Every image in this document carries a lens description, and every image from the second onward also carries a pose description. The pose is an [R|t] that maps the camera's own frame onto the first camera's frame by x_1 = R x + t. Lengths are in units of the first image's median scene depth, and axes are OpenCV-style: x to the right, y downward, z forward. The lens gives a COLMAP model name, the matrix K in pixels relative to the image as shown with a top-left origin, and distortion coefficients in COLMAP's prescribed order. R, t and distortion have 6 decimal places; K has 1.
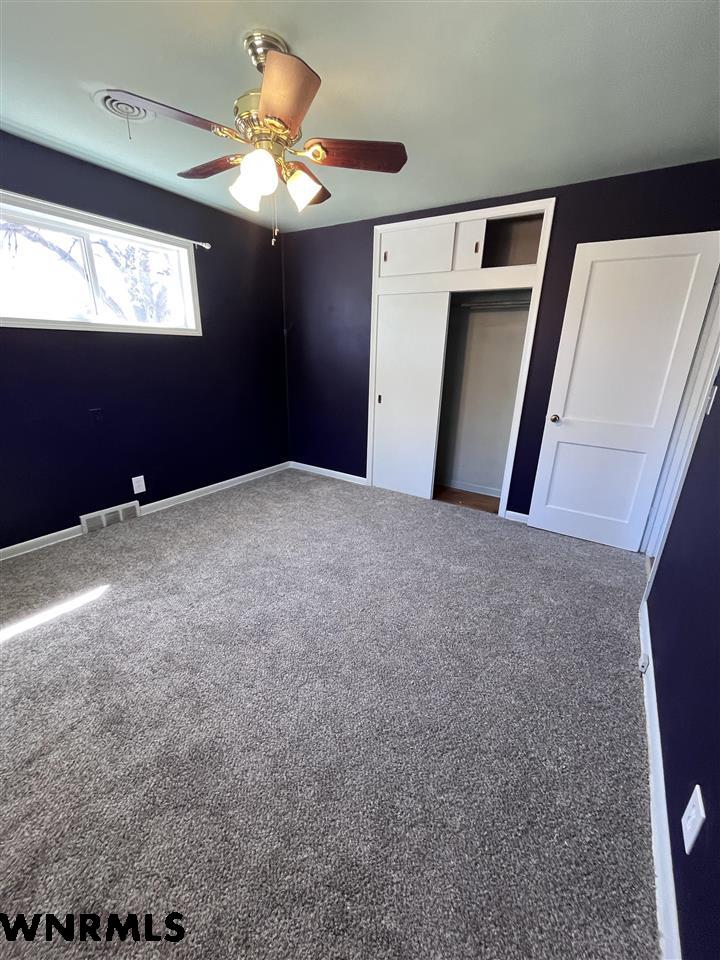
lens RADIAL K [[386.7, 0, 368.3], [0, 386.7, 485.8], [0, 0, 1]] dist [-0.001950, -0.000001]
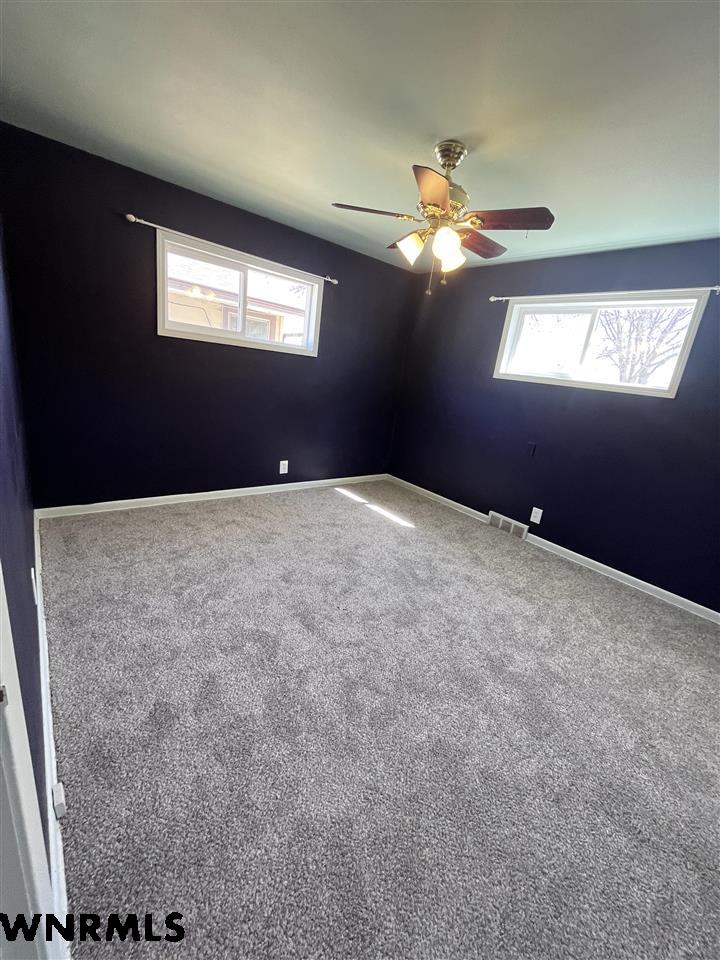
lens RADIAL K [[386.7, 0, 361.9], [0, 386.7, 484.8], [0, 0, 1]] dist [-0.001950, -0.000001]
pose [[-0.309870, 0.211782, -0.926892, 0.642765], [-0.443469, 0.830142, 0.337933, -0.253145], [0.841021, 0.515763, -0.163317, 0.770759]]
